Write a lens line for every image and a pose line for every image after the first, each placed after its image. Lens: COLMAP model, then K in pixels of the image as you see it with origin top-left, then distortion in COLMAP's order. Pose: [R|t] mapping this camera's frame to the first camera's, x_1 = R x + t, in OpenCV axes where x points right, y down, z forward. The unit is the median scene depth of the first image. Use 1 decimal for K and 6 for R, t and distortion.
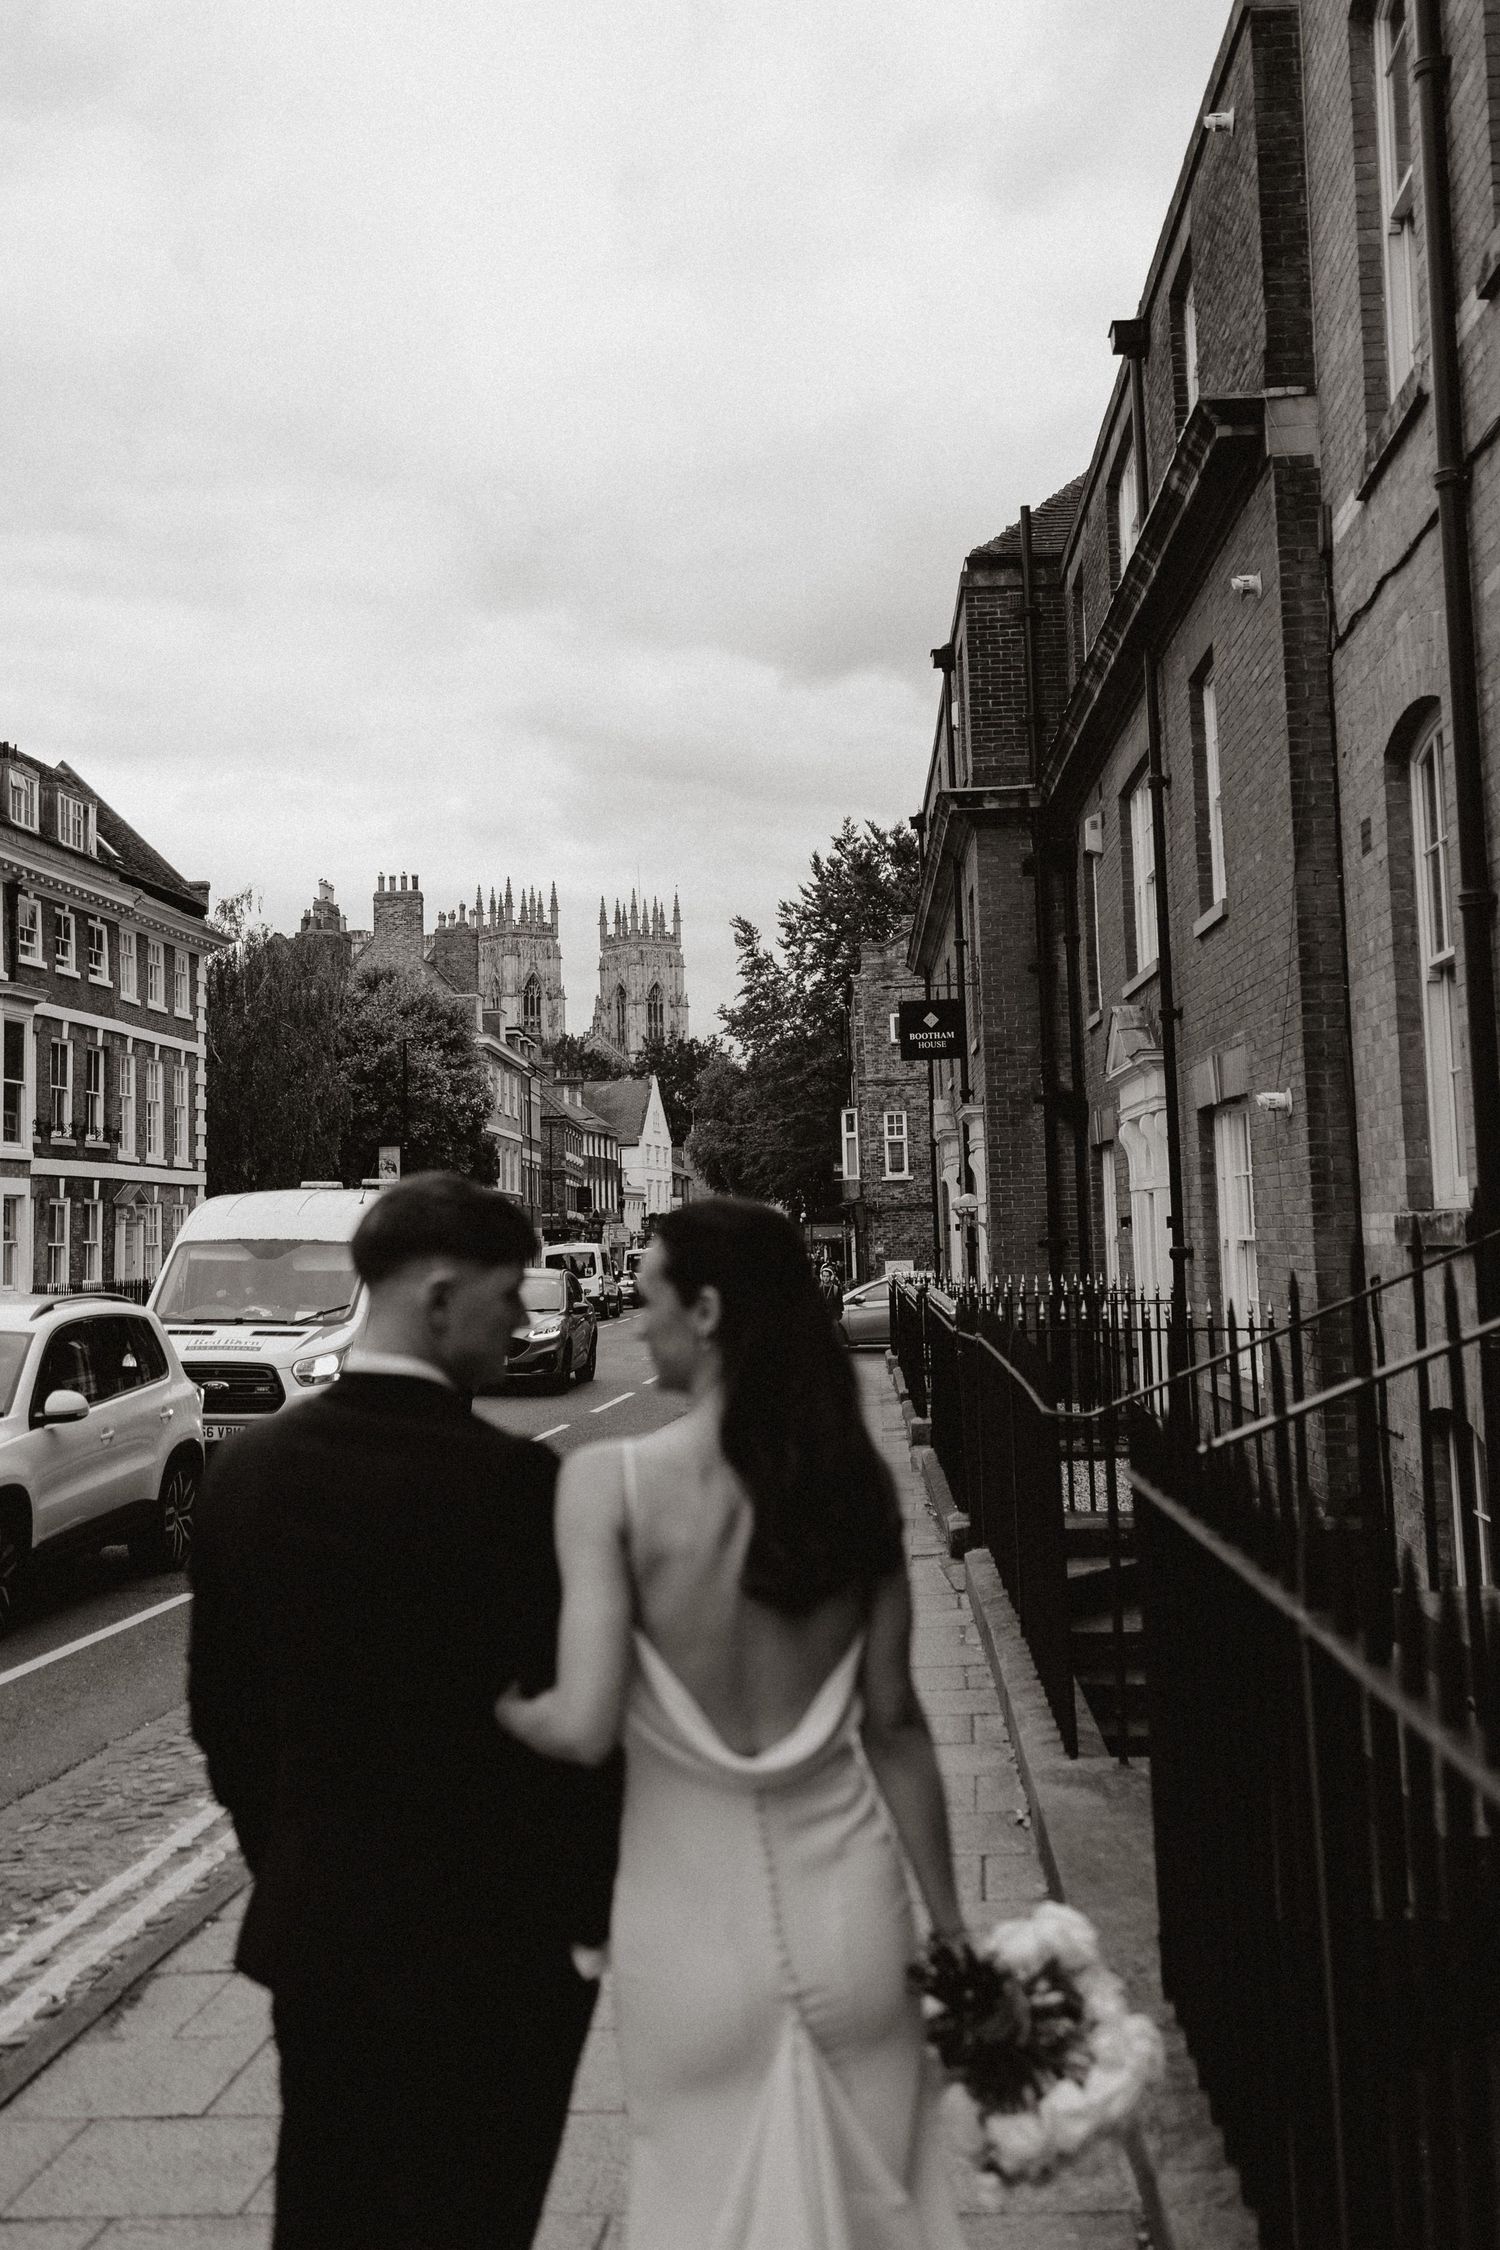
lens RADIAL K [[1827.3, 0, 744.7], [0, 1827.3, 1130.9], [0, 0, 1]] dist [0.003497, 0.007762]
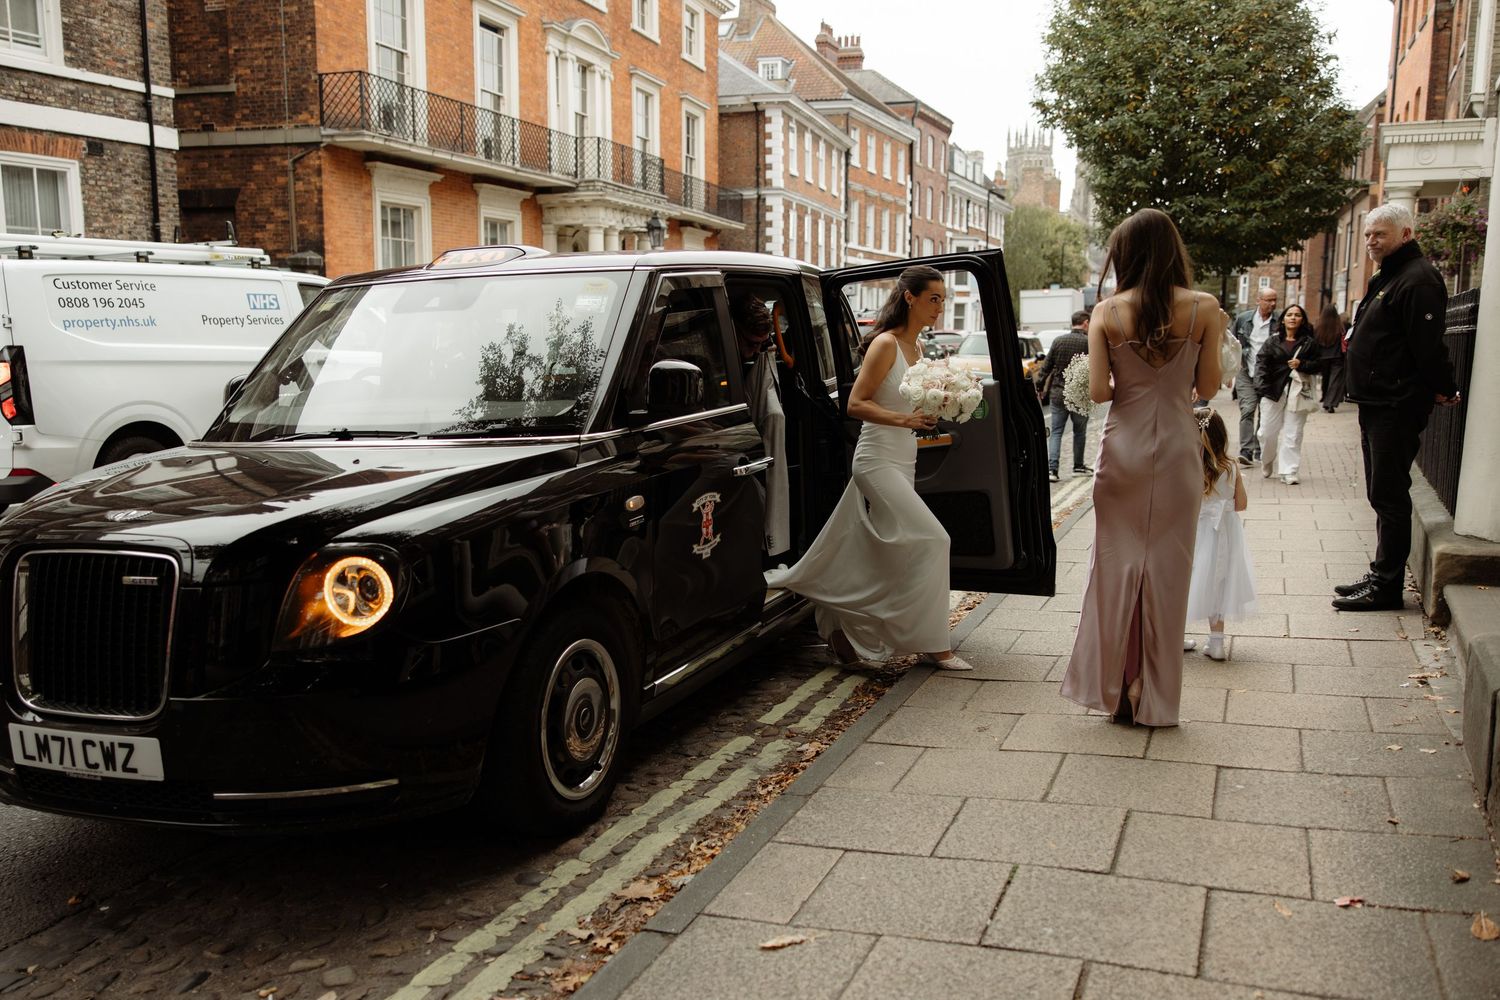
lens RADIAL K [[1218.2, 0, 752.2], [0, 1218.2, 467.4], [0, 0, 1]] dist [0.003497, 0.007762]
pose [[0.959648, 0.067652, -0.272946, -0.270921], [-0.018256, 0.983570, 0.179599, -0.092142], [0.280612, -0.167369, 0.945116, -1.895250]]
